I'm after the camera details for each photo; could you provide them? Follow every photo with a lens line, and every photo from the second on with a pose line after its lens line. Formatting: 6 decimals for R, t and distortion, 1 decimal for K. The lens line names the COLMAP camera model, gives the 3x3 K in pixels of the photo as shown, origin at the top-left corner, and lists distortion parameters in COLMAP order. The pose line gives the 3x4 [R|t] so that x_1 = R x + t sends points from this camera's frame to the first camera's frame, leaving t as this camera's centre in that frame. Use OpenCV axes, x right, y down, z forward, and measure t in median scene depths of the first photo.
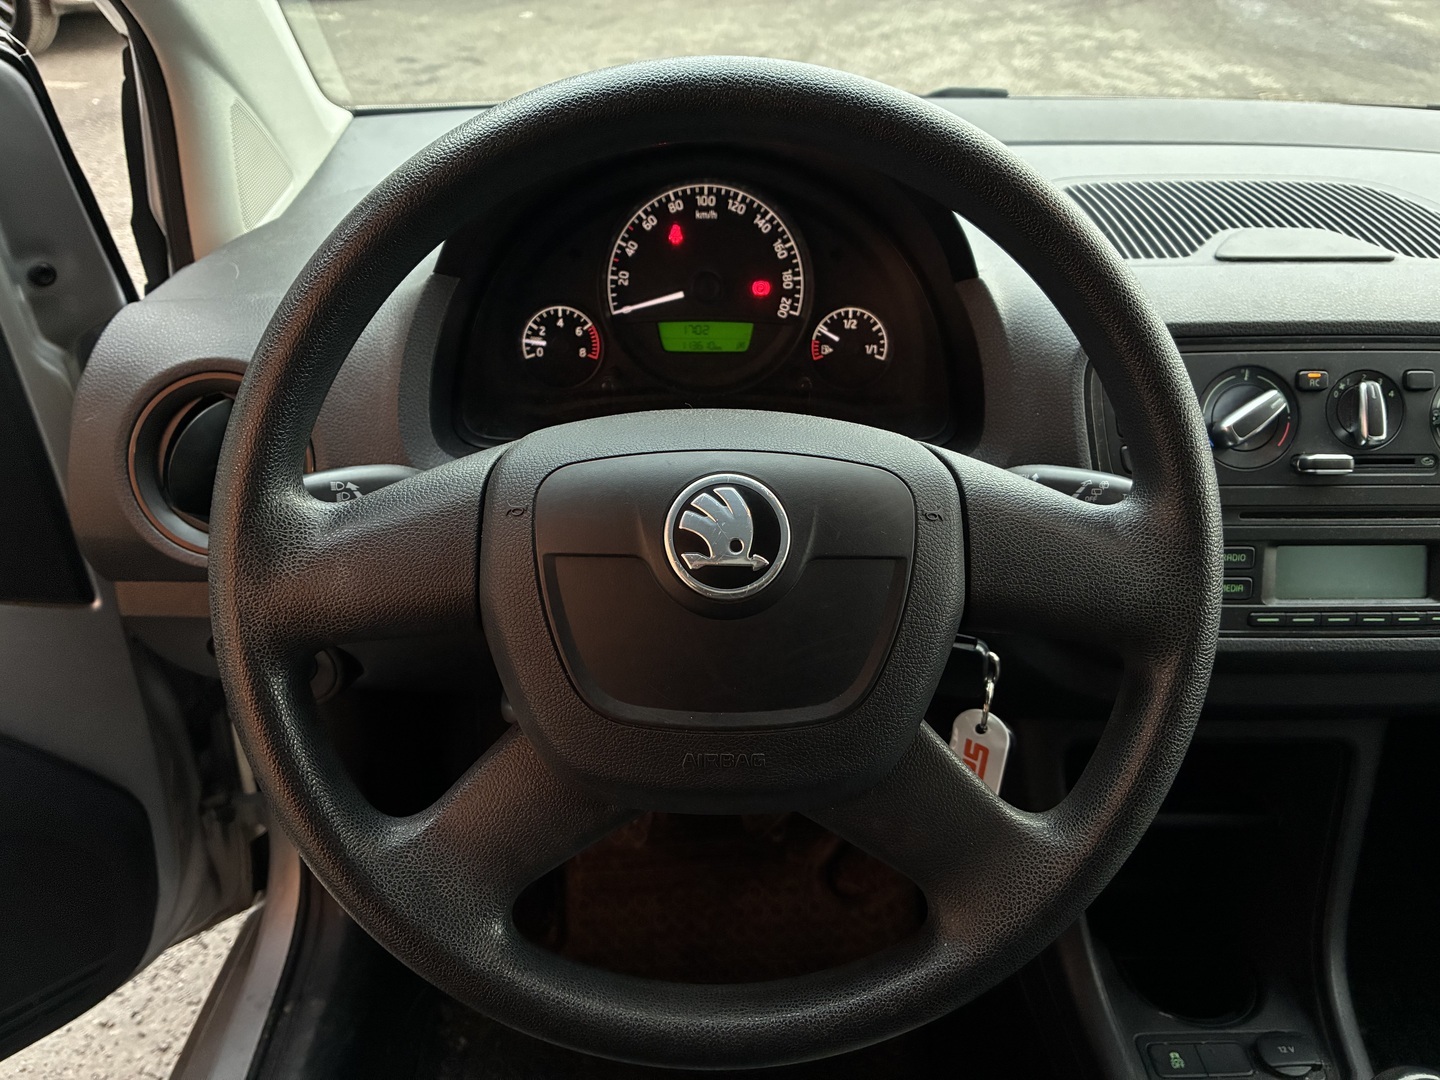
lens RADIAL K [[1085.4, 0, 712.7], [0, 1085.4, 546.5], [0, 0, 1]] dist [0.040057, -0.003205]
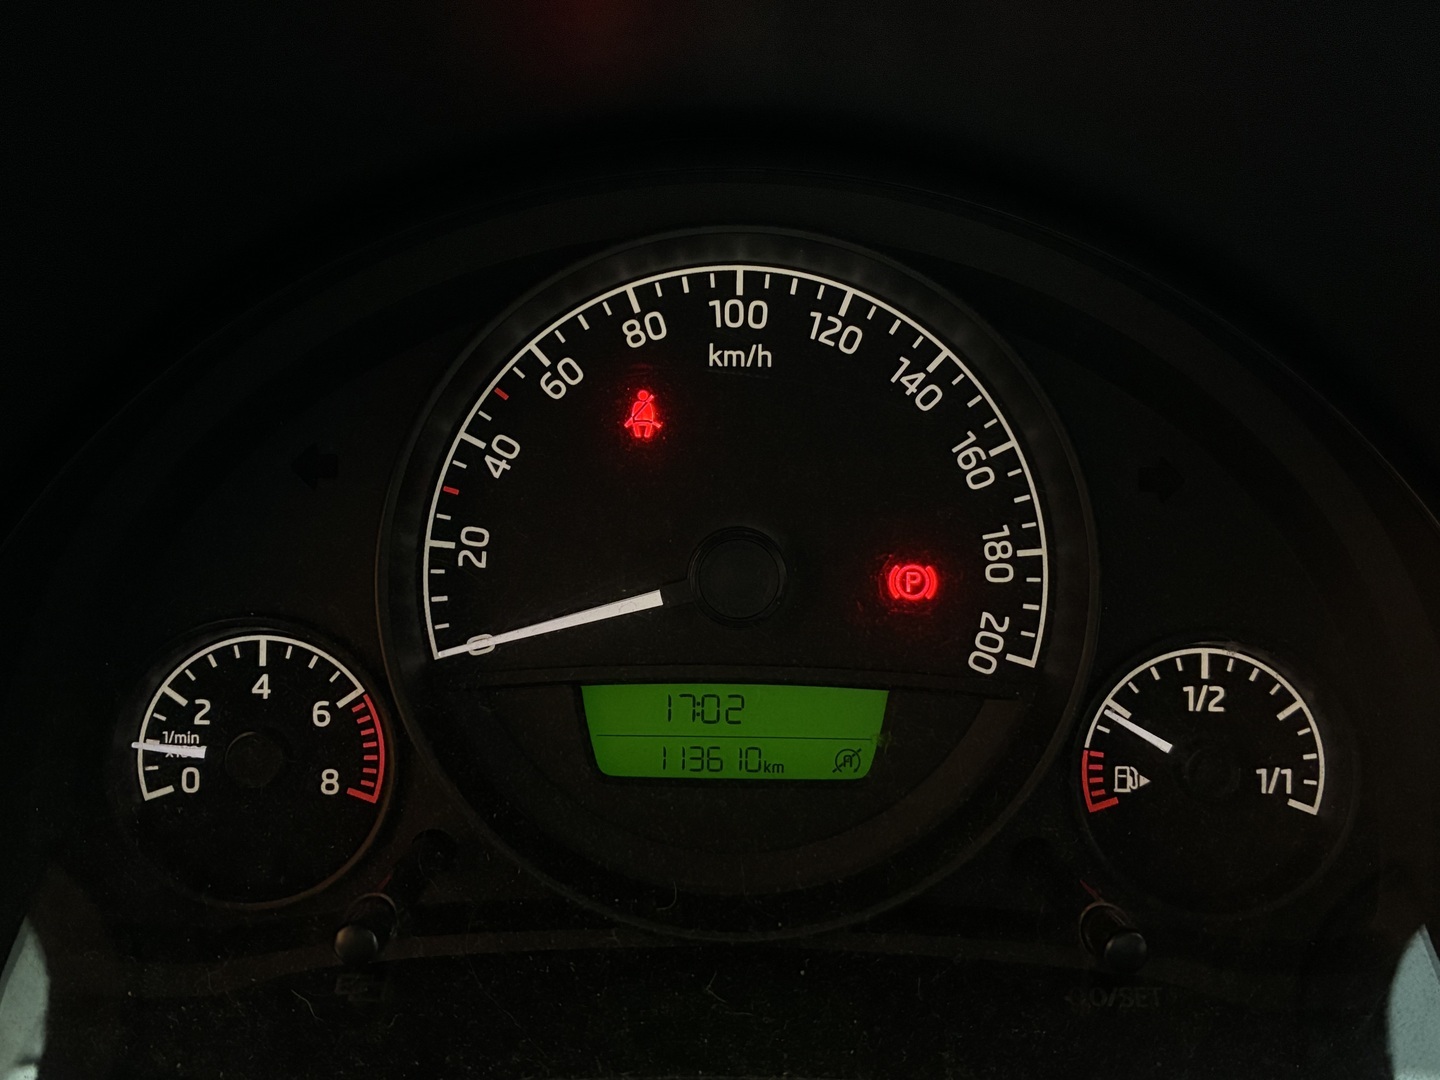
lens RADIAL K [[1638.9, 0, 716.6], [0, 1638.9, 540.1], [0, 0, 1]] dist [0.147904, 0.000000]
pose [[0.999963, 0.008588, 0.000310, -0.012112], [-0.008158, 0.959913, -0.280178, -0.115017], [-0.002704, 0.280165, 0.959948, 0.538584]]
